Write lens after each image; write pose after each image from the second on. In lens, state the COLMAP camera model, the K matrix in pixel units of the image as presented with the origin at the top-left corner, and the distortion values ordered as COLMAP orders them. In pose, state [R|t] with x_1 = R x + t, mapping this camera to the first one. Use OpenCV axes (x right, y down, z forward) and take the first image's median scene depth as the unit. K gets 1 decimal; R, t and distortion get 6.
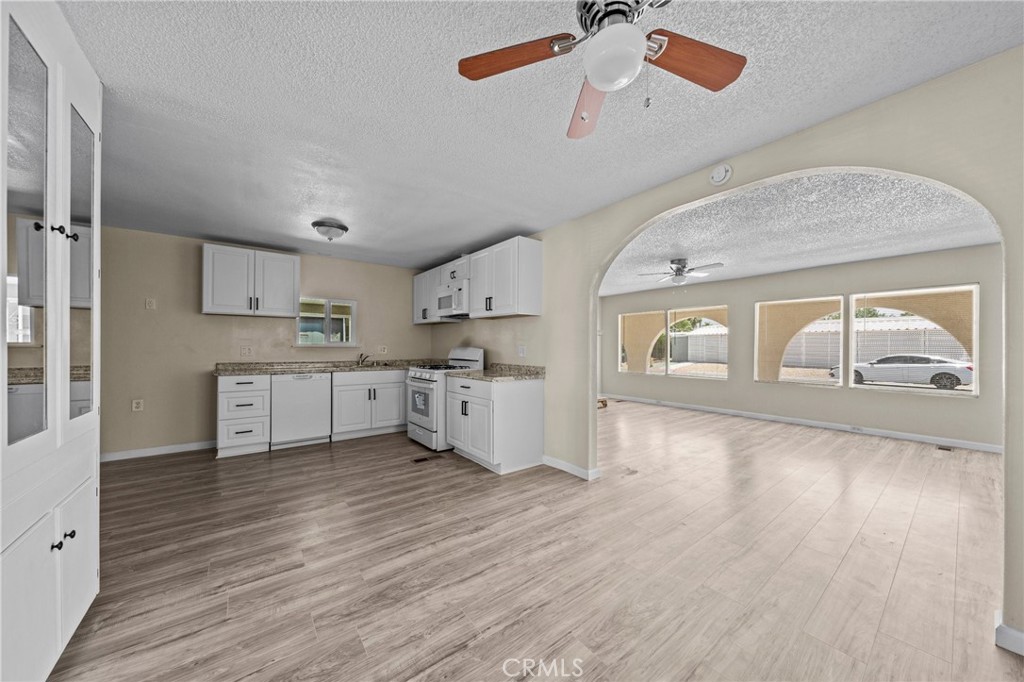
lens RADIAL K [[350.2, 0, 510.7], [0, 350.2, 346.4], [0, 0, 1]] dist [-0.003592, 0.000554]
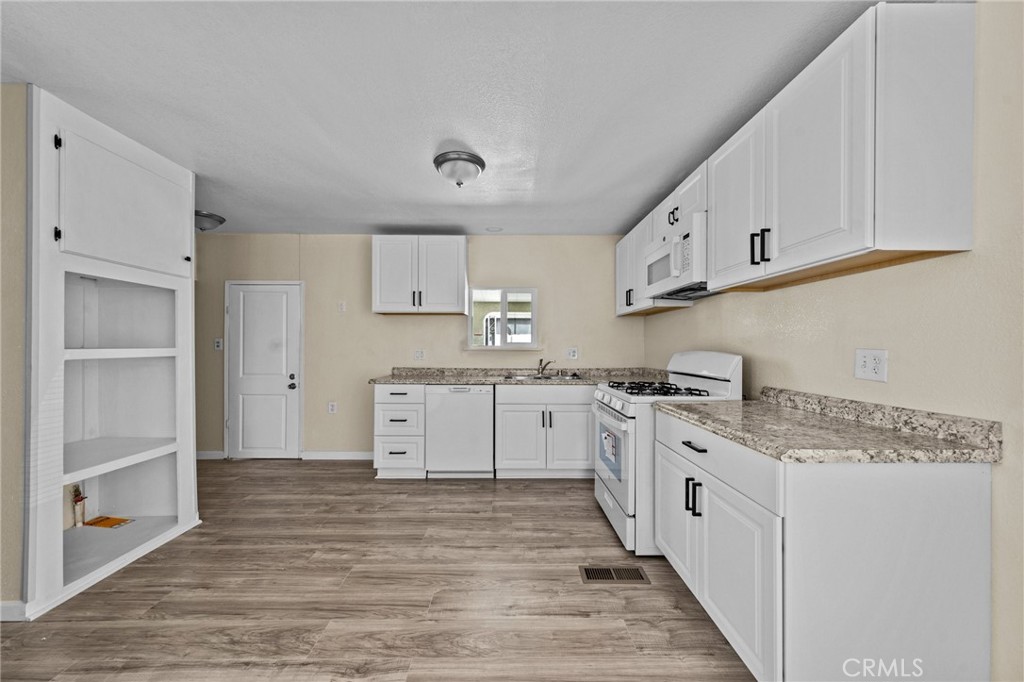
lens RADIAL K [[350.2, 0, 510.5], [0, 350.2, 346.5], [0, 0, 1]] dist [-0.003592, 0.000554]
pose [[0.796629, -0.003064, -0.604460, -0.049315], [0.000915, 0.999992, -0.003862, -0.003513], [0.604468, 0.002524, 0.796626, 0.513600]]
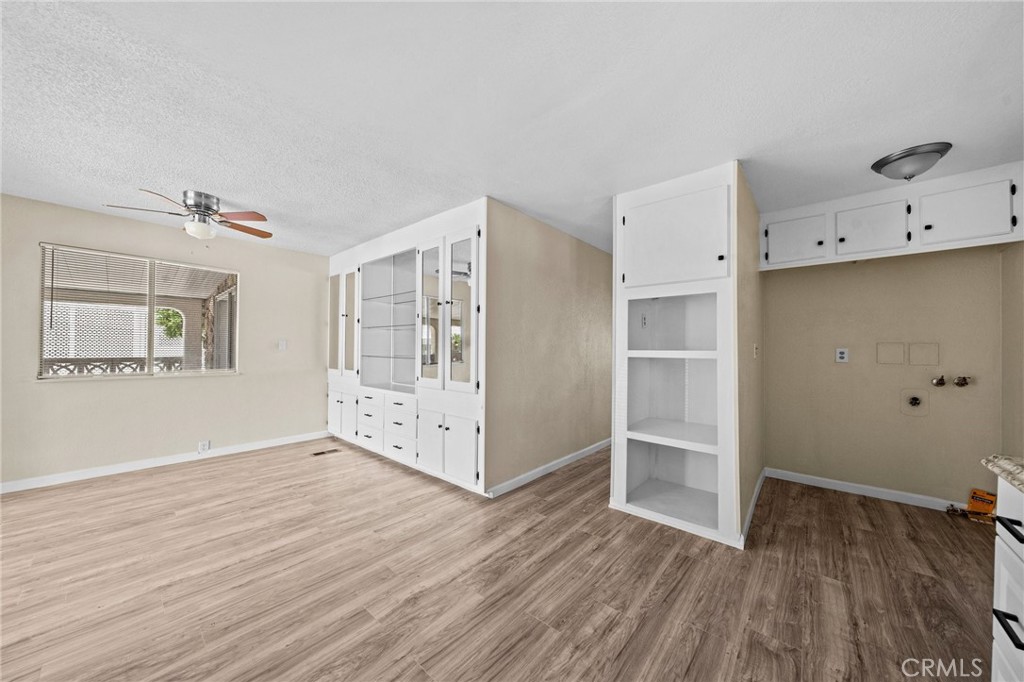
lens RADIAL K [[350.2, 0, 509.8], [0, 350.2, 345.3], [0, 0, 1]] dist [-0.003592, 0.000554]
pose [[-0.979431, -0.013688, -0.201316, -0.414803], [-0.012771, 0.999901, -0.005852, -0.005356], [0.201376, -0.003161, -0.979509, 1.180095]]
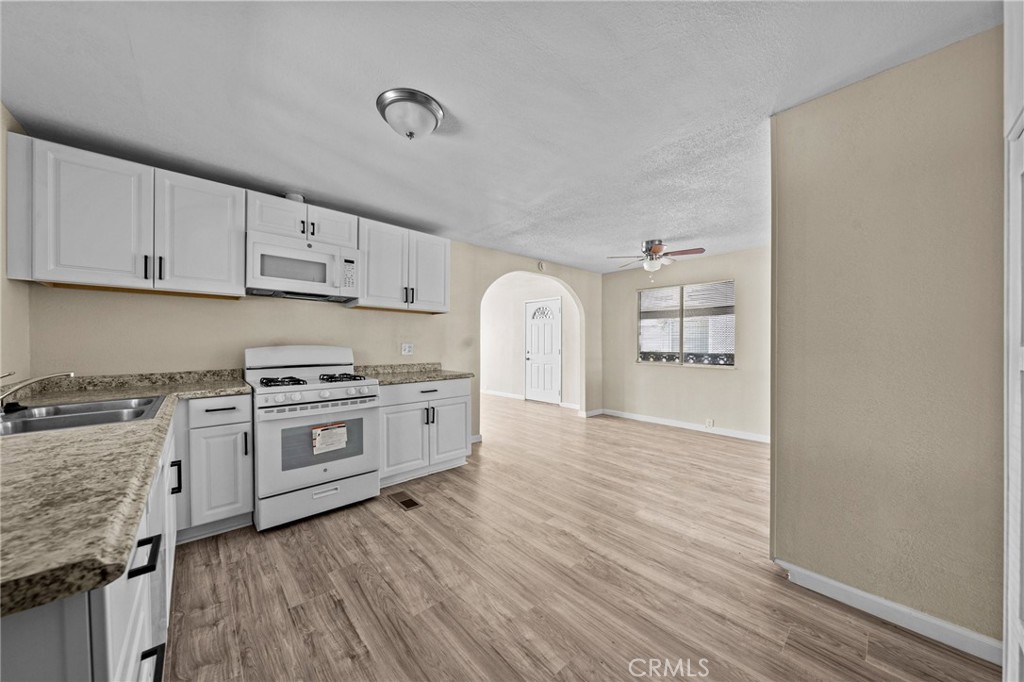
lens RADIAL K [[350.2, 0, 510.1], [0, 350.2, 344.7], [0, 0, 1]] dist [-0.003592, 0.000554]
pose [[-0.084332, -0.006804, 0.996414, -0.981774], [-0.000509, 0.999977, 0.006786, -0.005082], [-0.996438, 0.000065, -0.084334, 0.850445]]
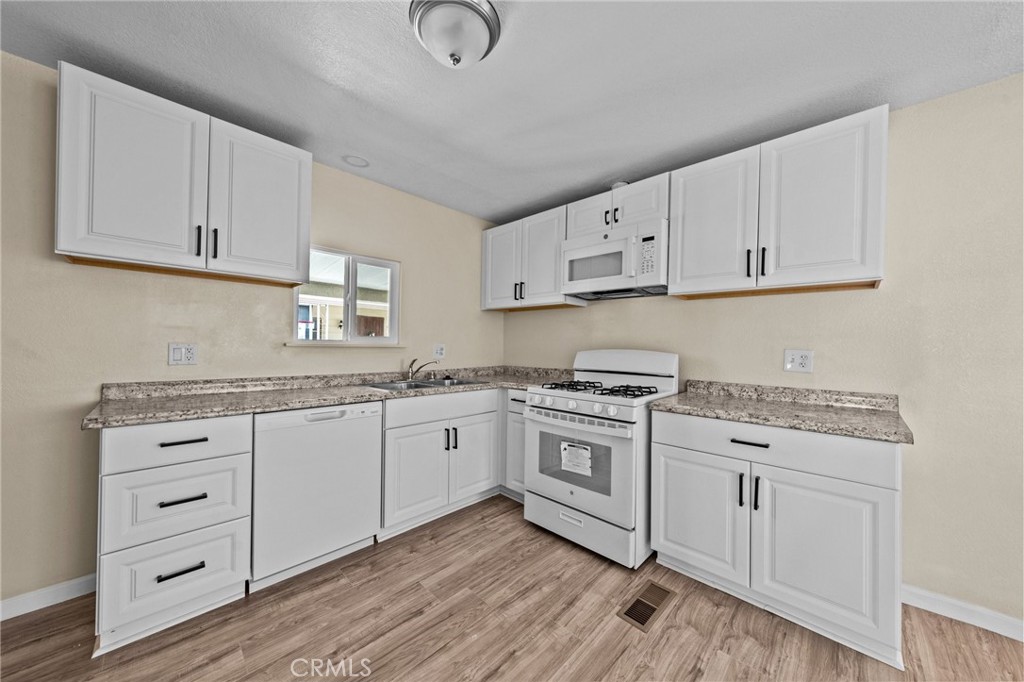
lens RADIAL K [[350.2, 0, 511.7], [0, 350.2, 344.2], [0, 0, 1]] dist [-0.003592, 0.000554]
pose [[0.989403, 0.011274, 0.144759, -0.478786], [-0.011221, 0.999936, -0.001187, -0.004831], [-0.144763, -0.000450, 0.989466, 0.590418]]
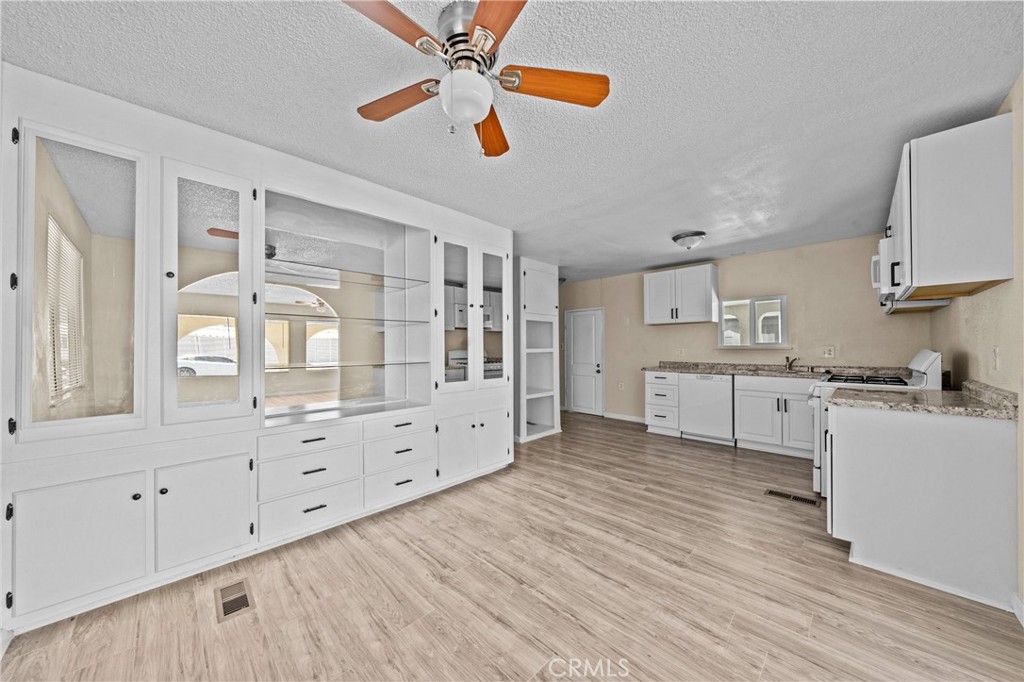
lens RADIAL K [[350.2, 0, 510.5], [0, 350.2, 345.4], [0, 0, 1]] dist [-0.003592, 0.000554]
pose [[0.131482, -0.011313, -0.991254, 0.438239], [0.004801, 0.999930, -0.010776, -0.001038], [0.991307, -0.003342, 0.131528, 0.302667]]
